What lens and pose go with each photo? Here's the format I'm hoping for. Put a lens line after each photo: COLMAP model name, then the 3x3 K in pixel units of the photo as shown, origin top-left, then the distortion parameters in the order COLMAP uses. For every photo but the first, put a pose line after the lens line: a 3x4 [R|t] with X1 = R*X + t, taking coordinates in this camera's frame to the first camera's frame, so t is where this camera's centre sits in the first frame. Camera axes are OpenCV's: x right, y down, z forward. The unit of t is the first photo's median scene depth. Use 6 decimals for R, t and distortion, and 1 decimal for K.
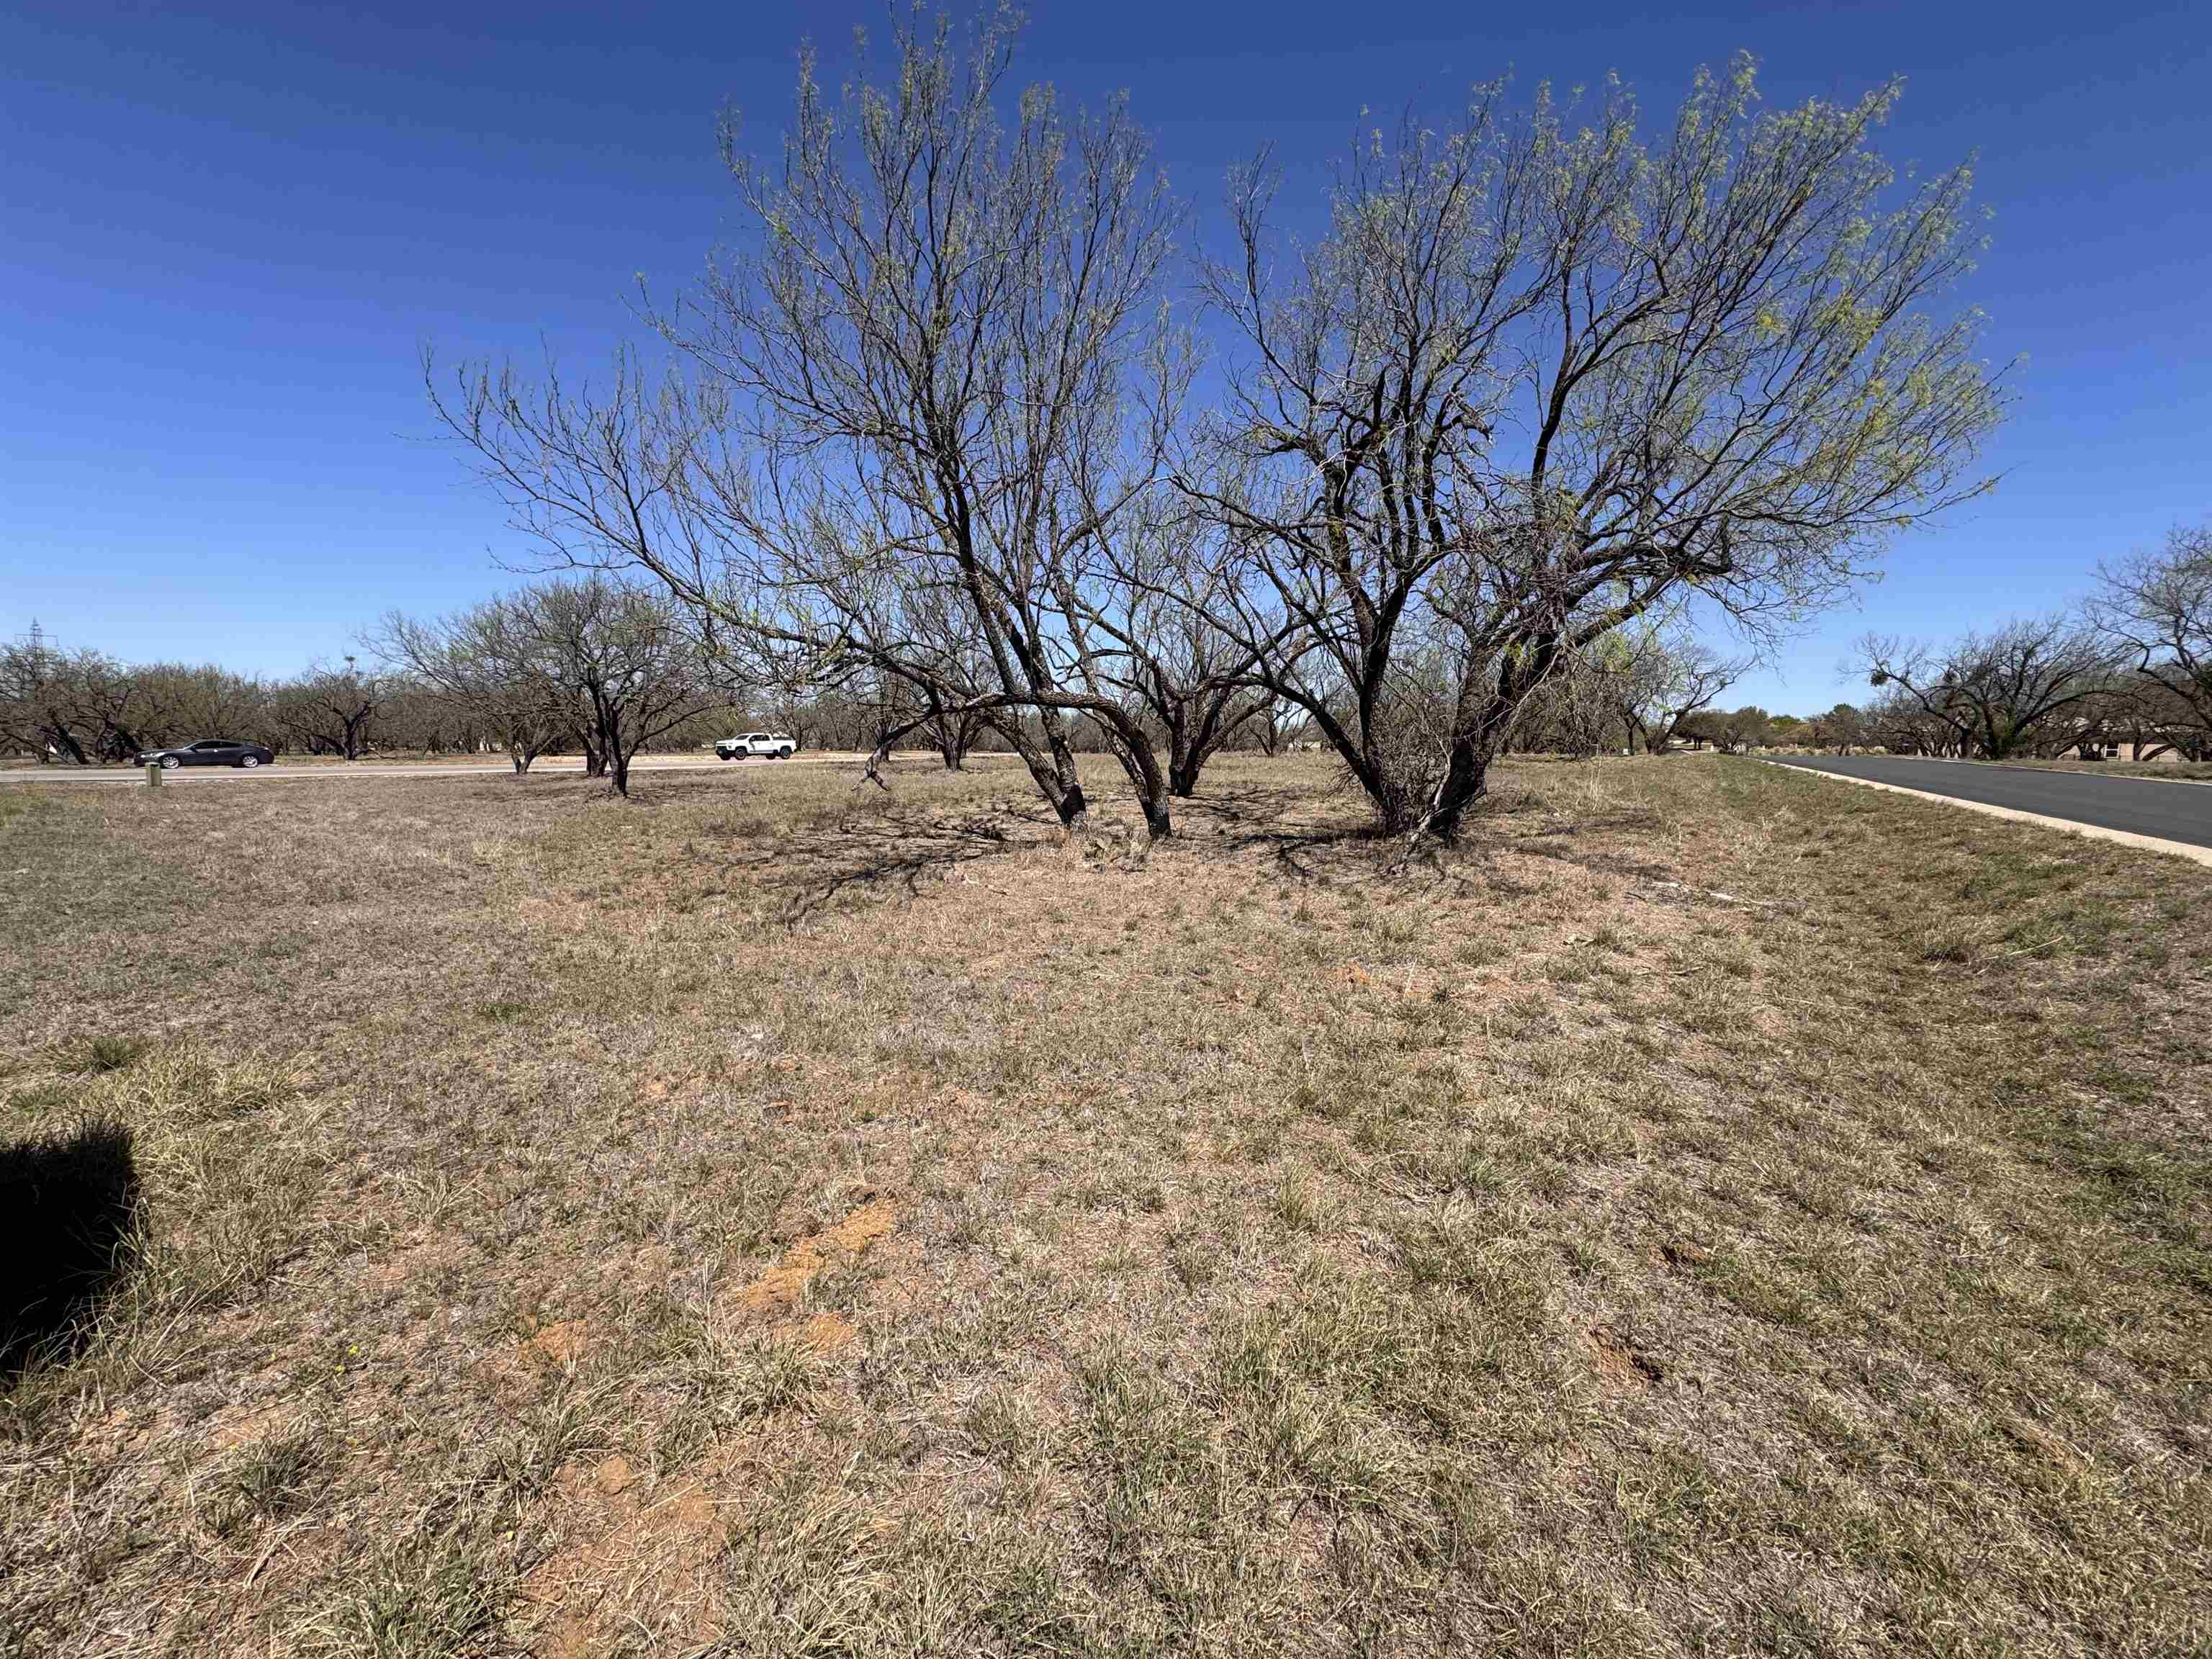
lens RADIAL K [[878.2, 0, 1103.9], [0, 878.2, 829.8], [0, 0, 1]] dist [-0.001220, 0.000528]
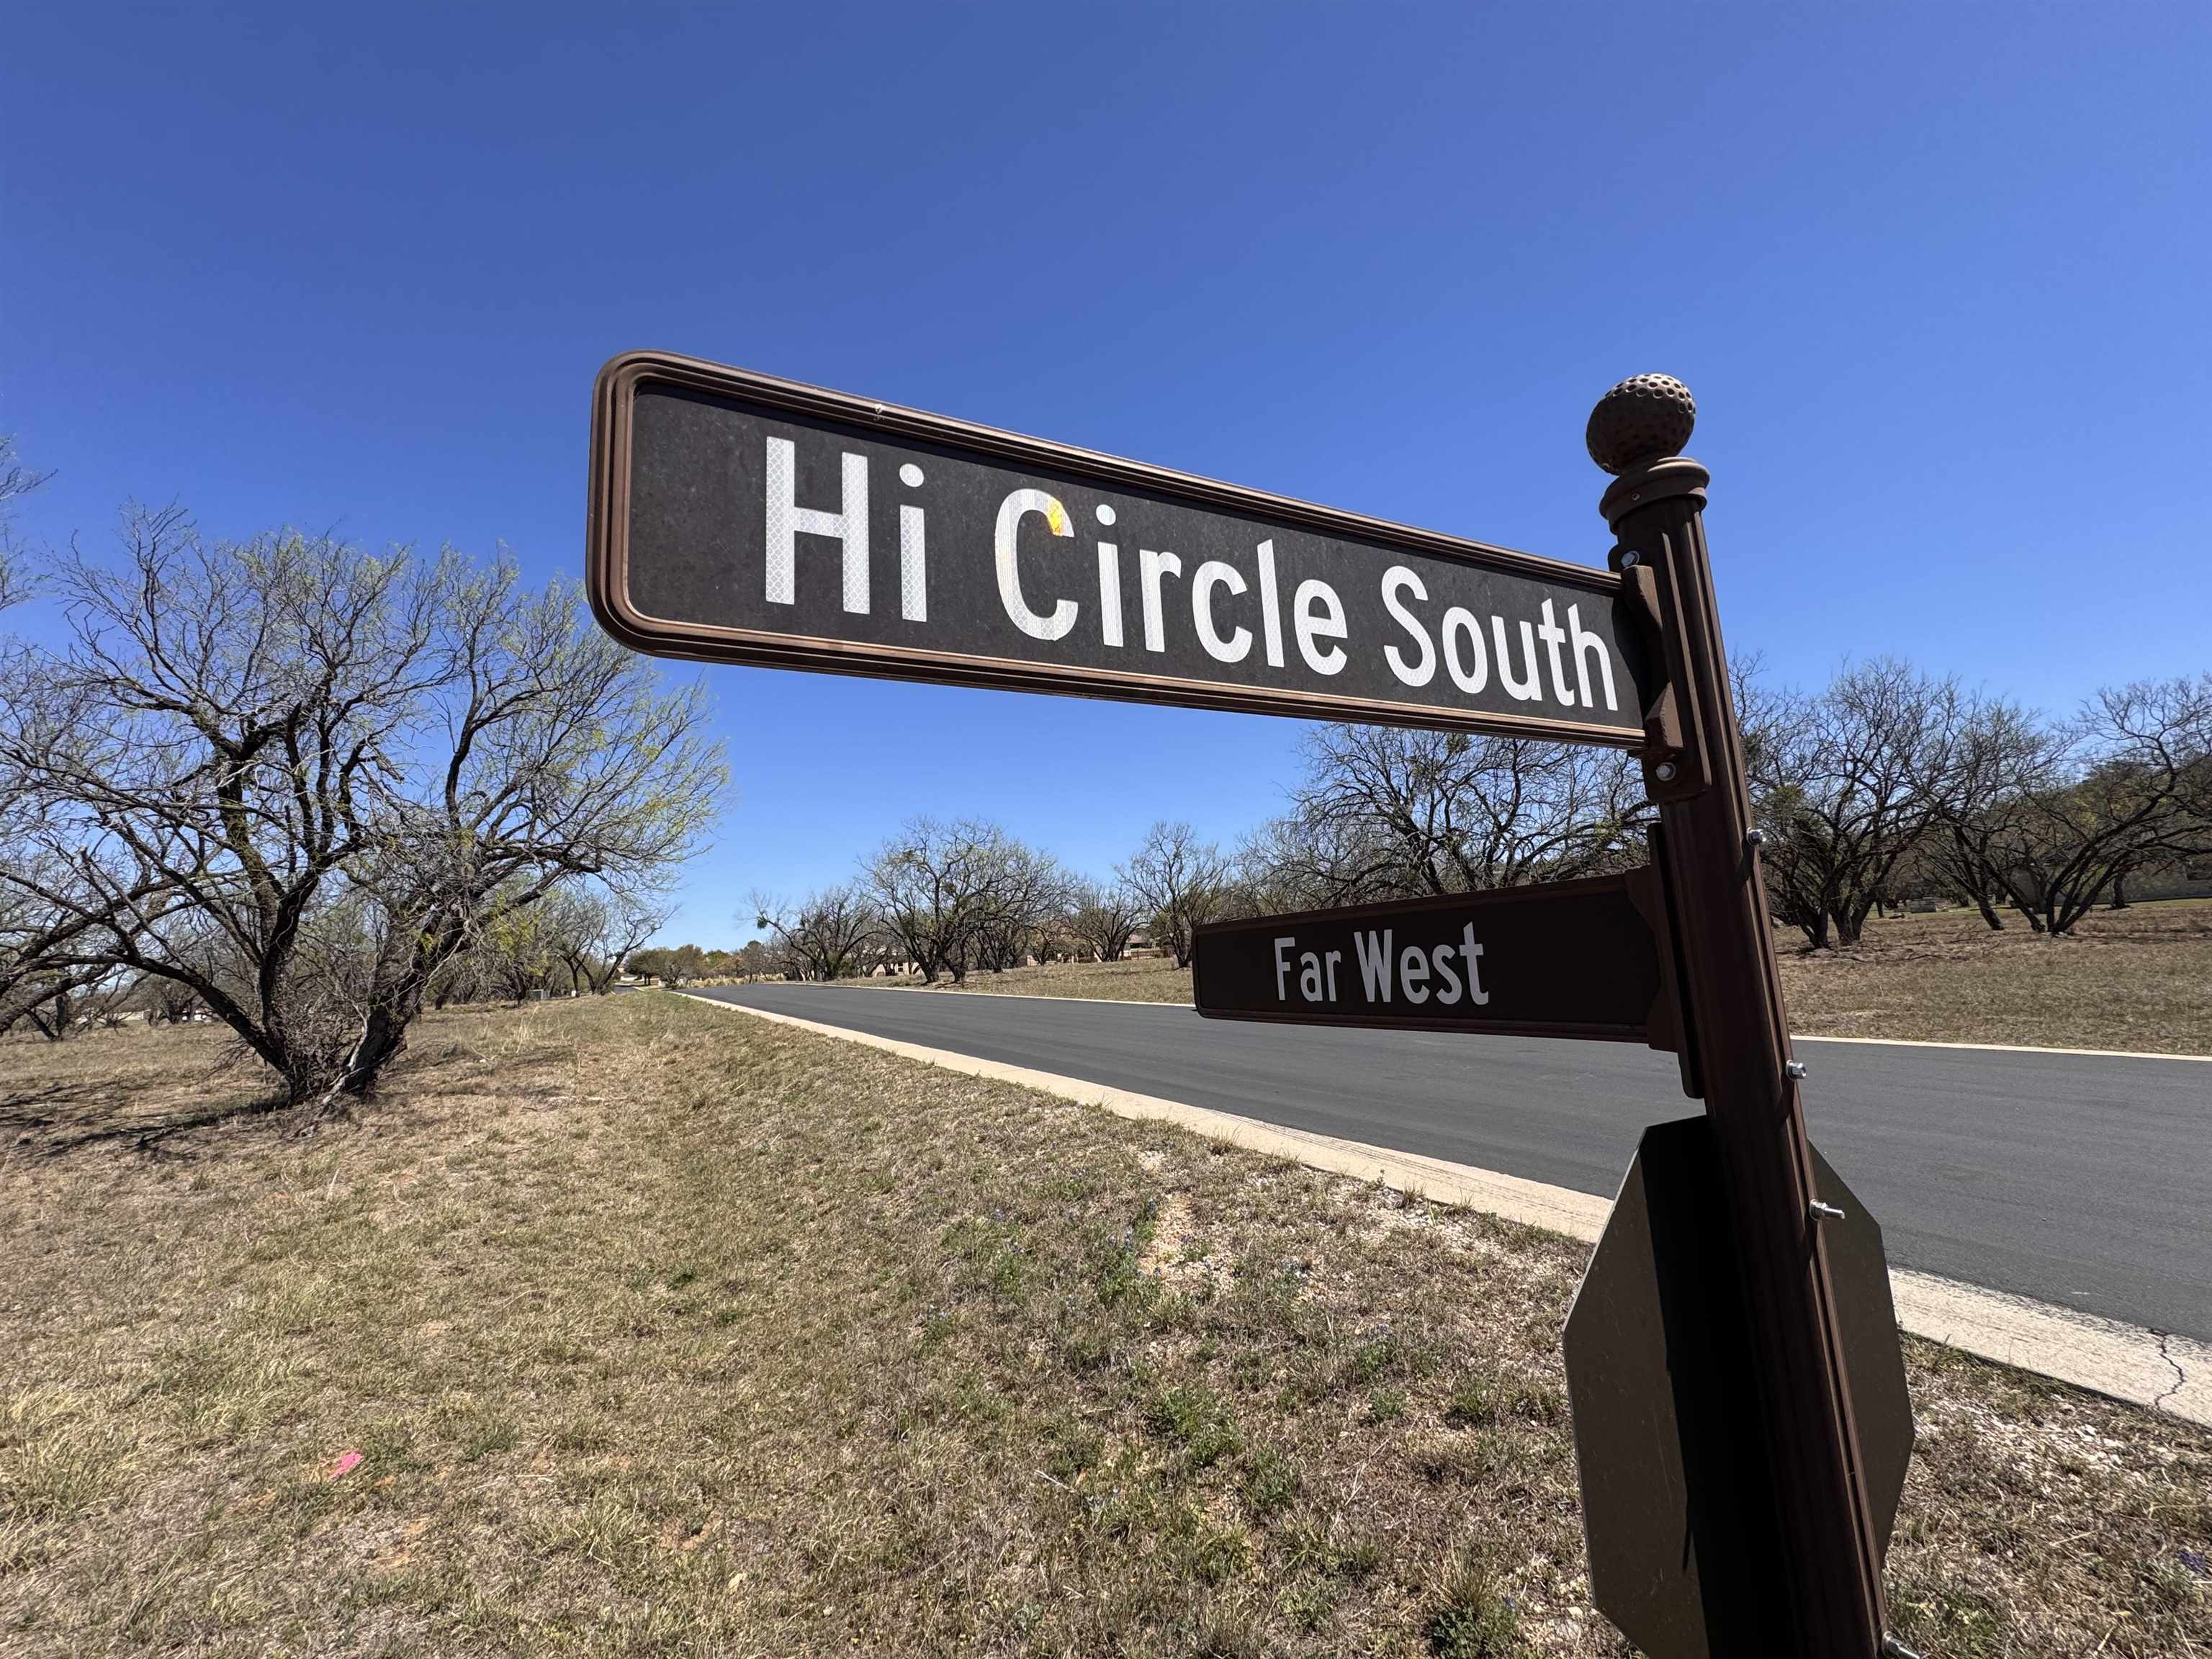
lens RADIAL K [[878.2, 0, 1103.9], [0, 878.2, 829.8], [0, 0, 1]] dist [-0.001220, 0.000528]
pose [[0.483513, 0.085221, 0.871179, -0.111672], [0.151598, 0.972057, -0.179228, 0.018442], [-0.862110, 0.218728, 0.457083, -0.284677]]
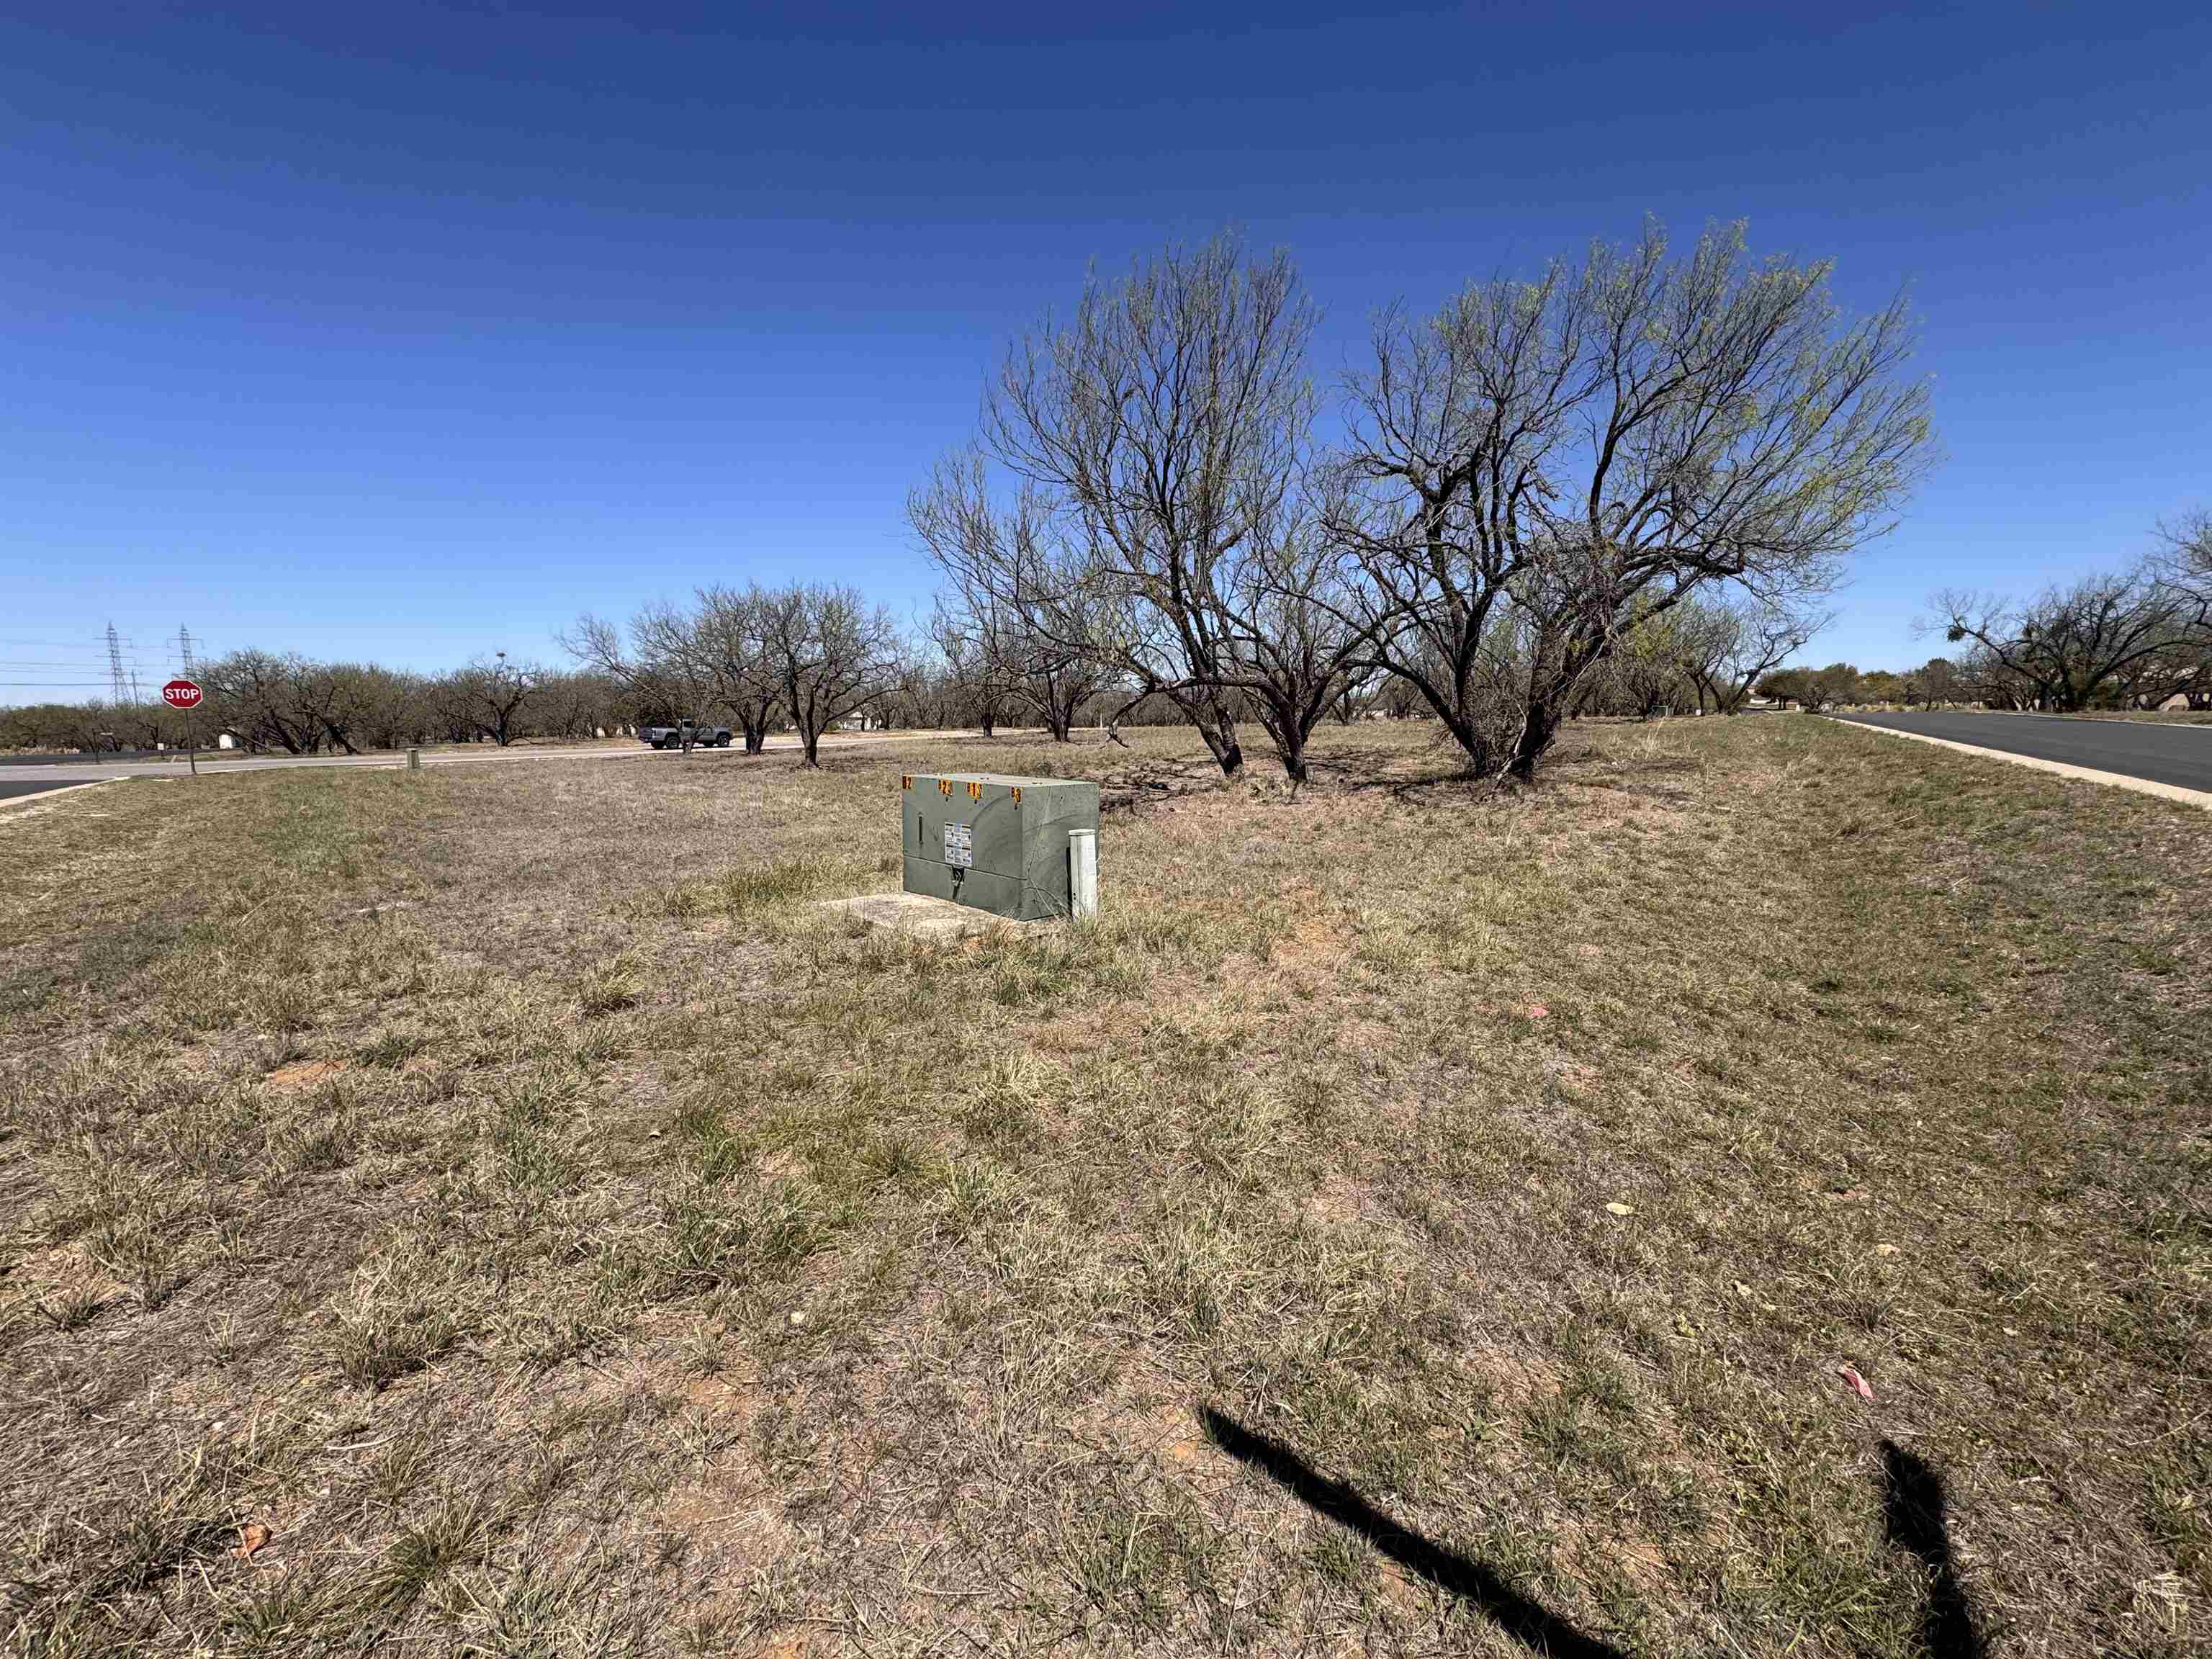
lens RADIAL K [[878.2, 0, 1103.9], [0, 878.2, 829.8], [0, 0, 1]] dist [-0.001220, 0.000528]
pose [[0.997778, -0.013995, -0.065144, -0.124130], [0.015874, 0.999470, 0.028421, 0.031678], [0.064712, -0.029392, 0.997471, -0.289427]]
